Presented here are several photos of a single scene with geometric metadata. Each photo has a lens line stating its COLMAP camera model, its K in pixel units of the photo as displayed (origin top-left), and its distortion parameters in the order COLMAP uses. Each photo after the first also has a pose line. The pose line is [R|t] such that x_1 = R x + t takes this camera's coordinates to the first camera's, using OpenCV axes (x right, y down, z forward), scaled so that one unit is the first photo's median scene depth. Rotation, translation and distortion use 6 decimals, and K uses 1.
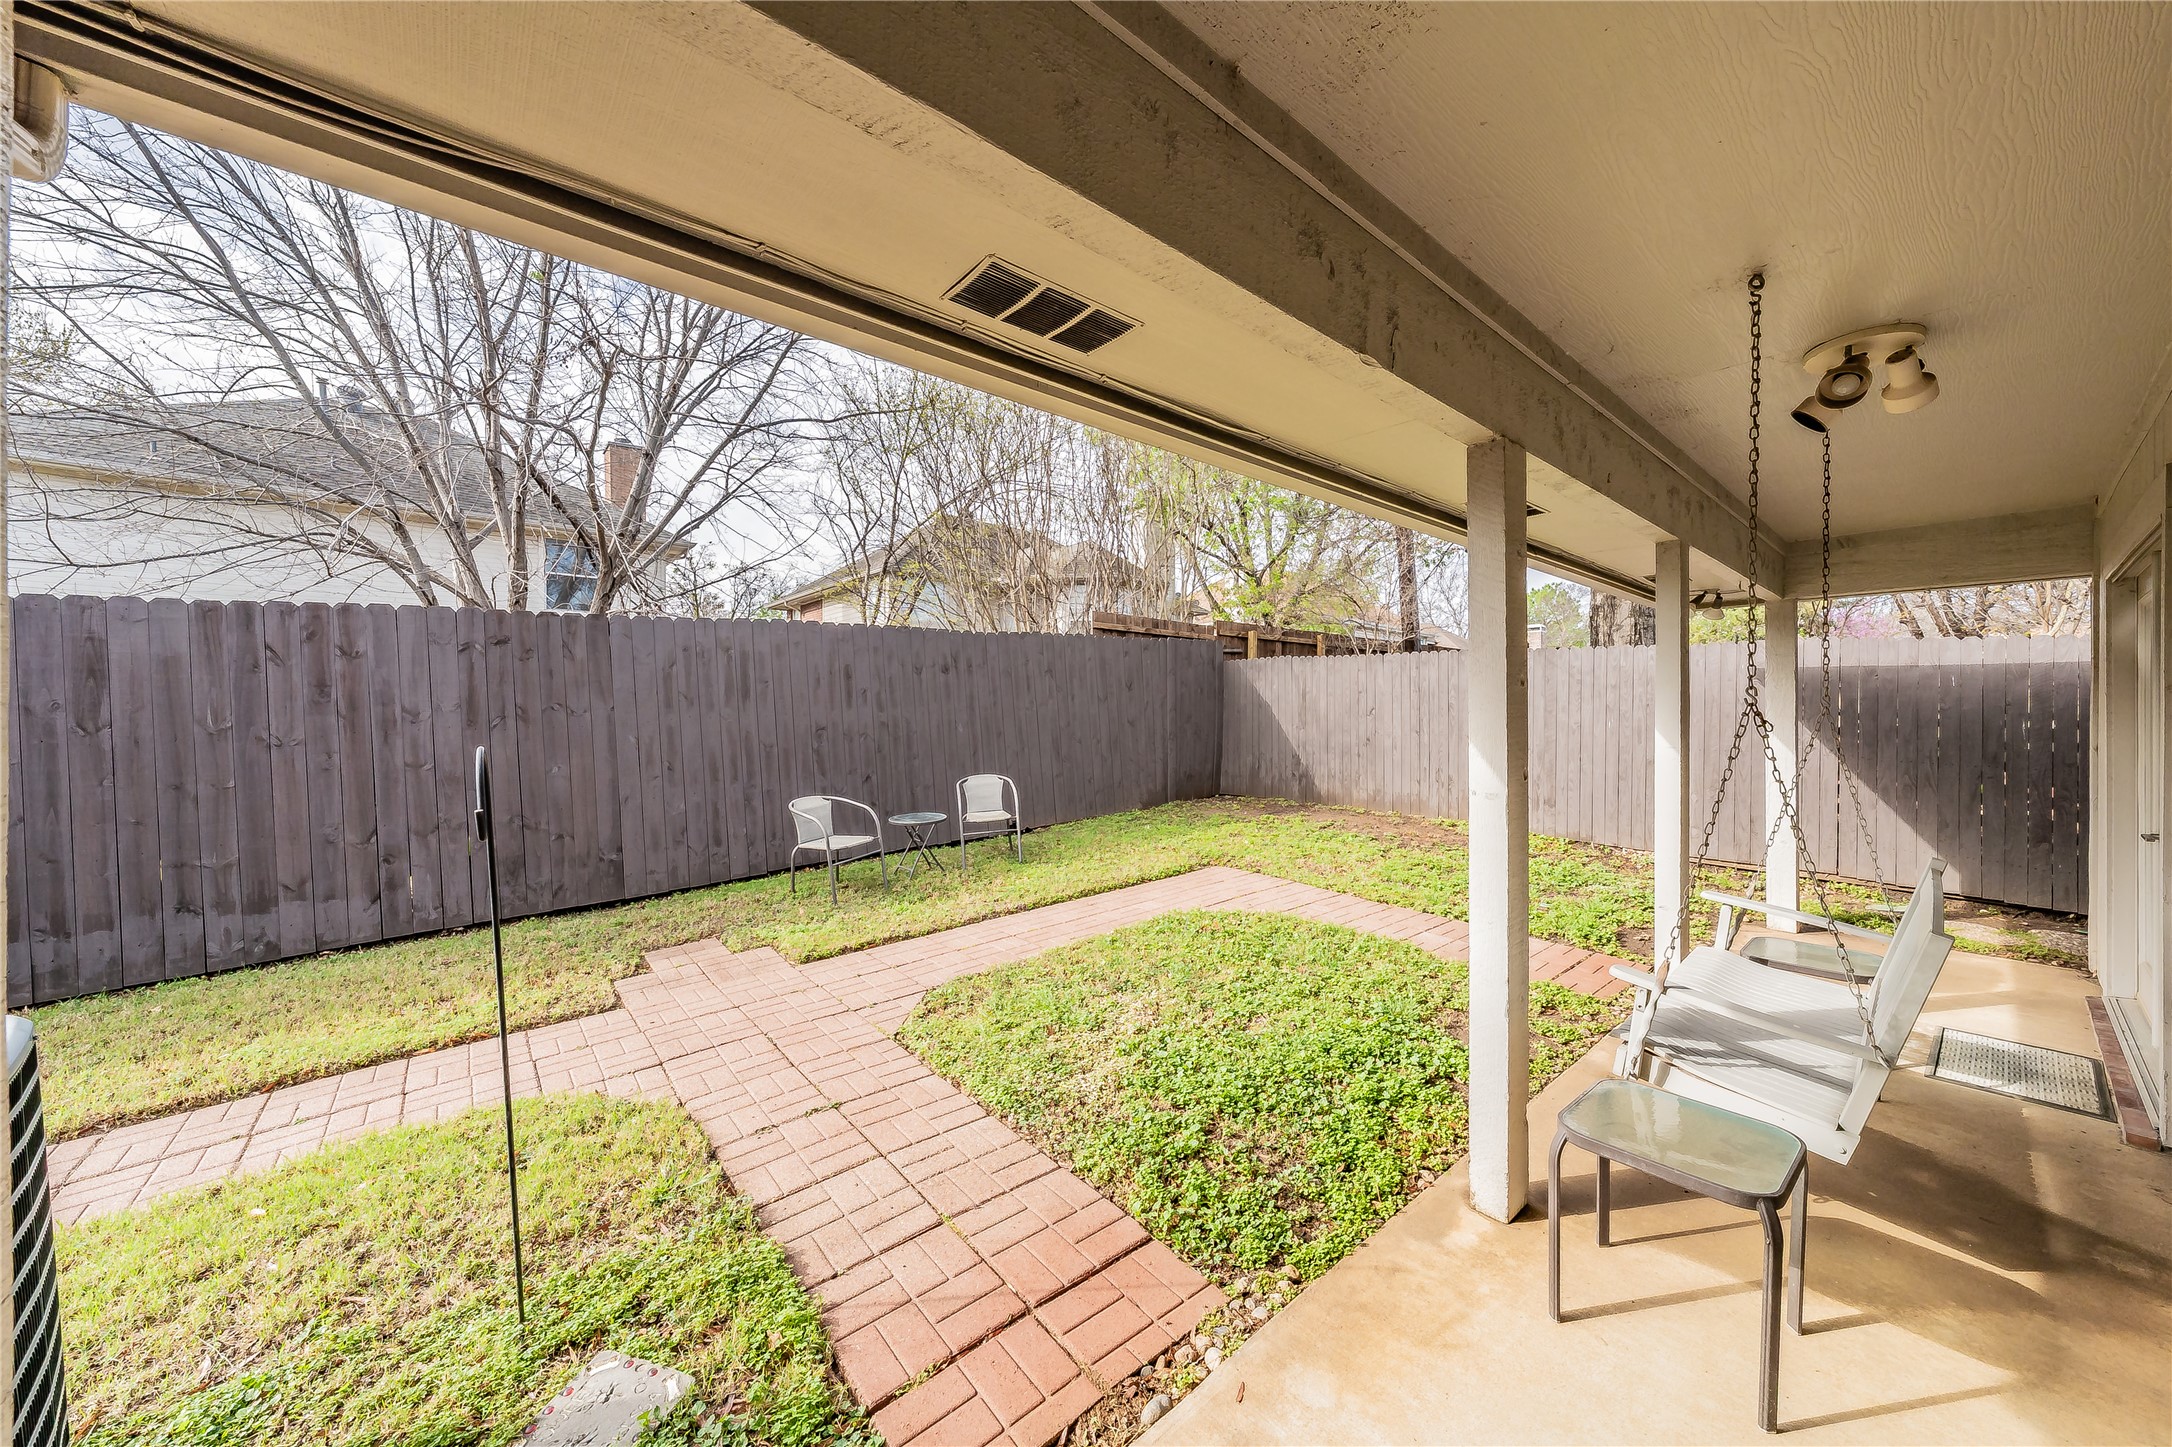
lens RADIAL K [[776.2, 0, 1095.4], [0, 776.2, 721.7], [0, 0, 1]] dist [0.002225, -0.000183]
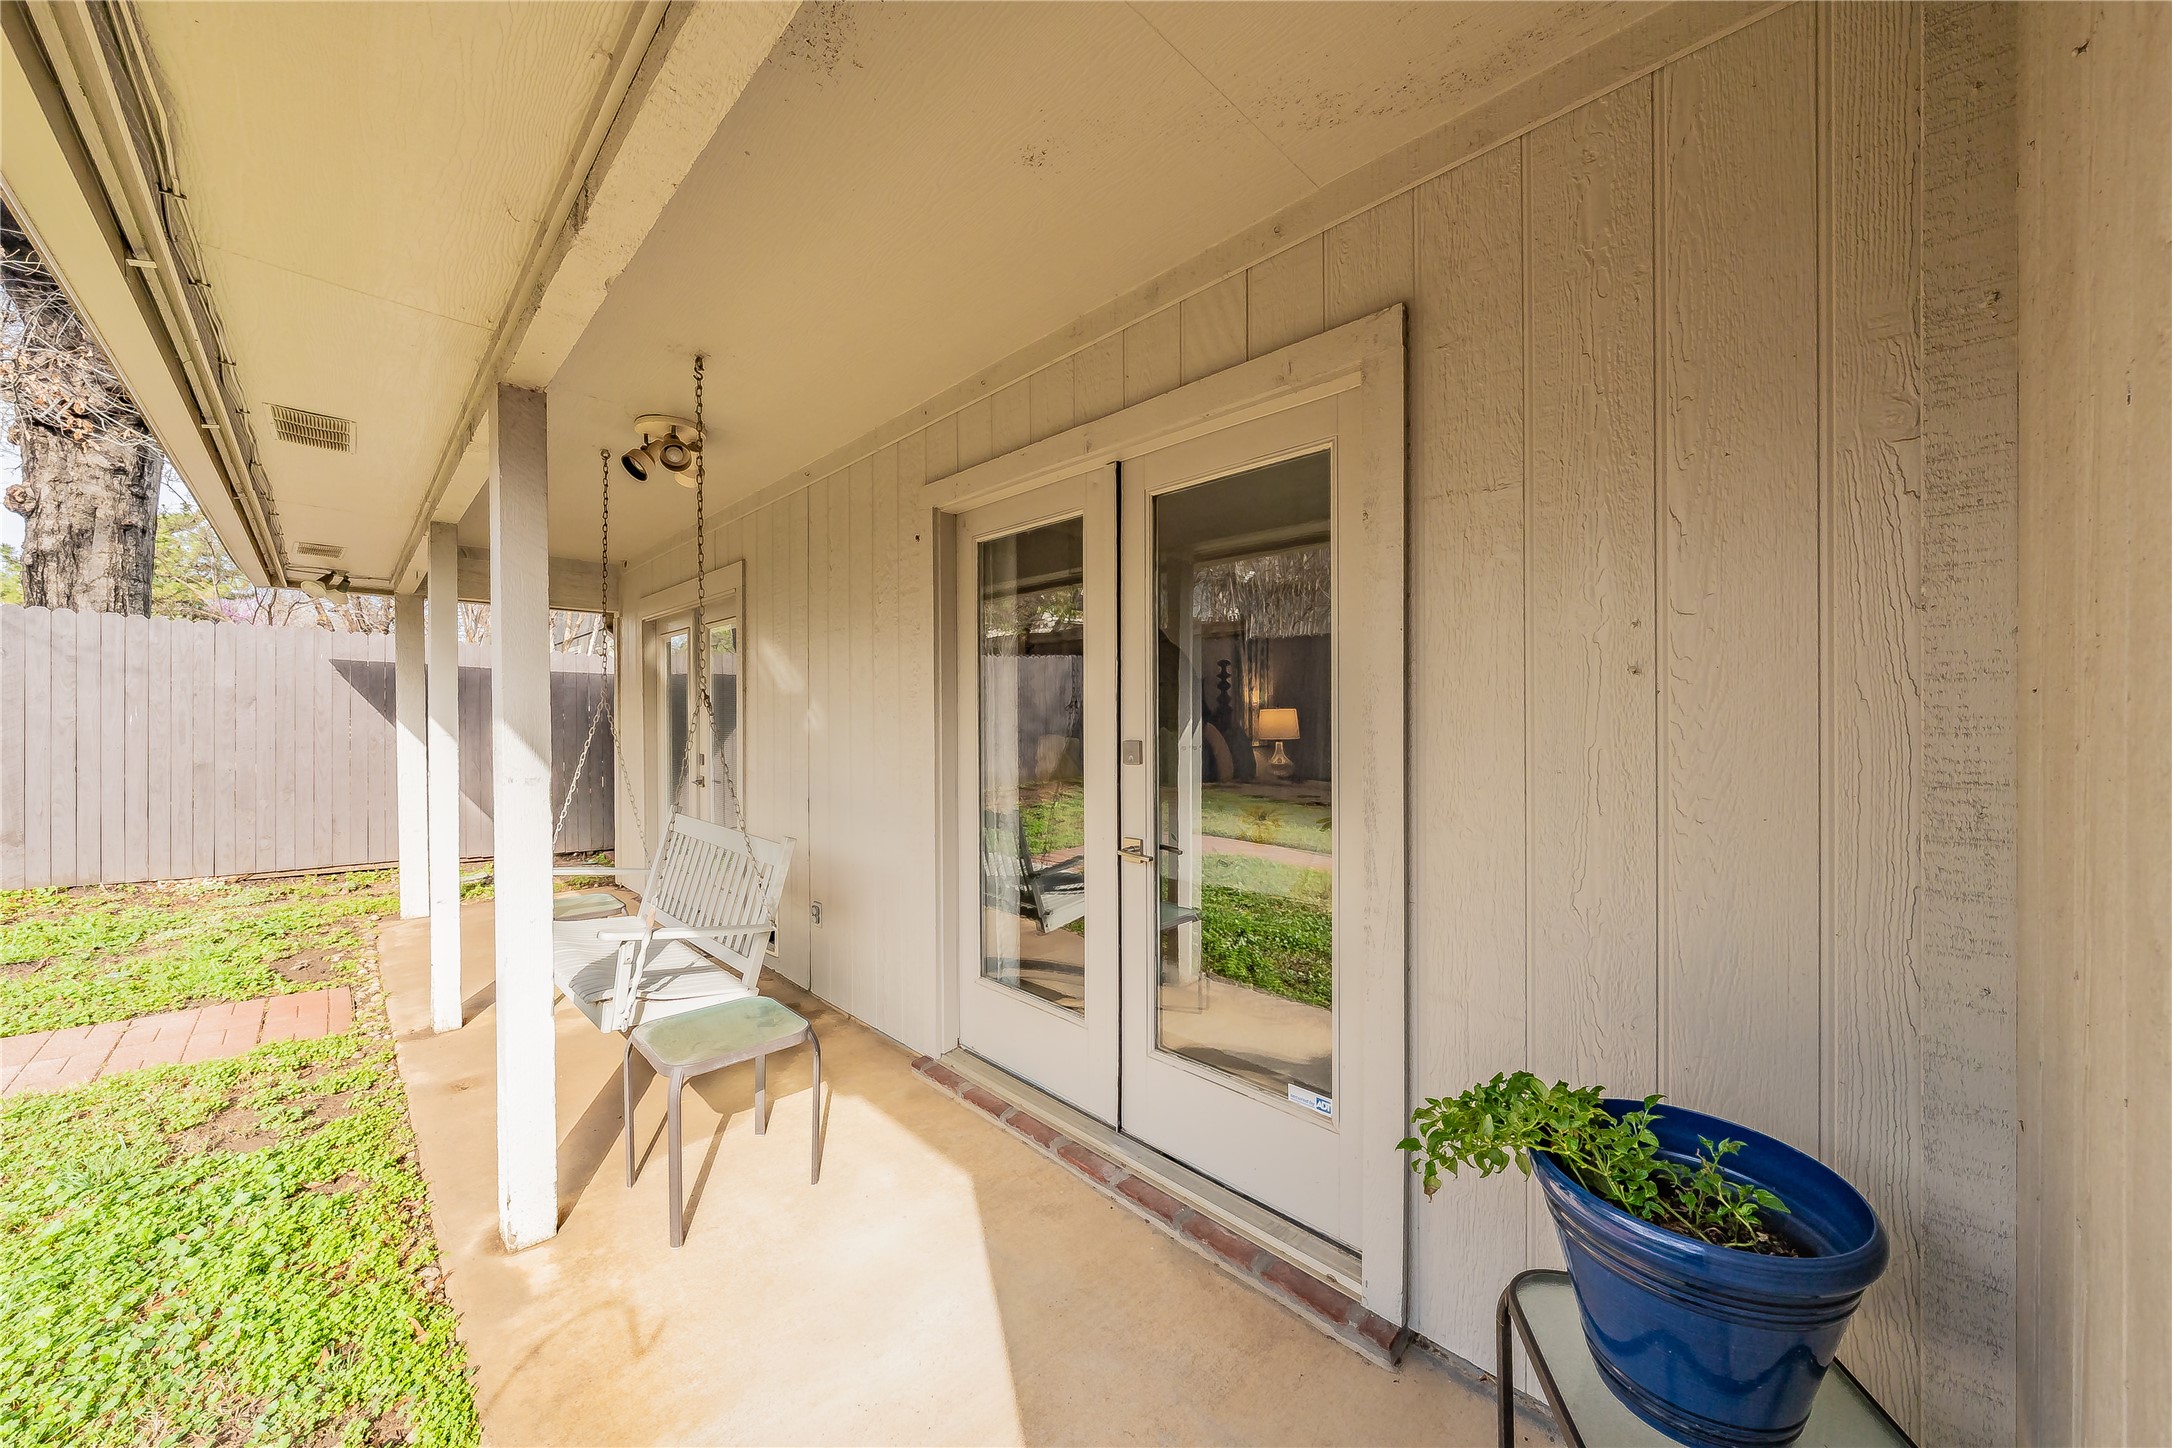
lens RADIAL K [[776.2, 0, 1091.2], [0, 776.2, 715.7], [0, 0, 1]] dist [0.002225, -0.000183]
pose [[-0.076099, -0.001521, 0.997099, -0.165438], [0.009927, 0.999948, 0.002282, 0.007828], [-0.997051, 0.010072, -0.076080, 0.152139]]
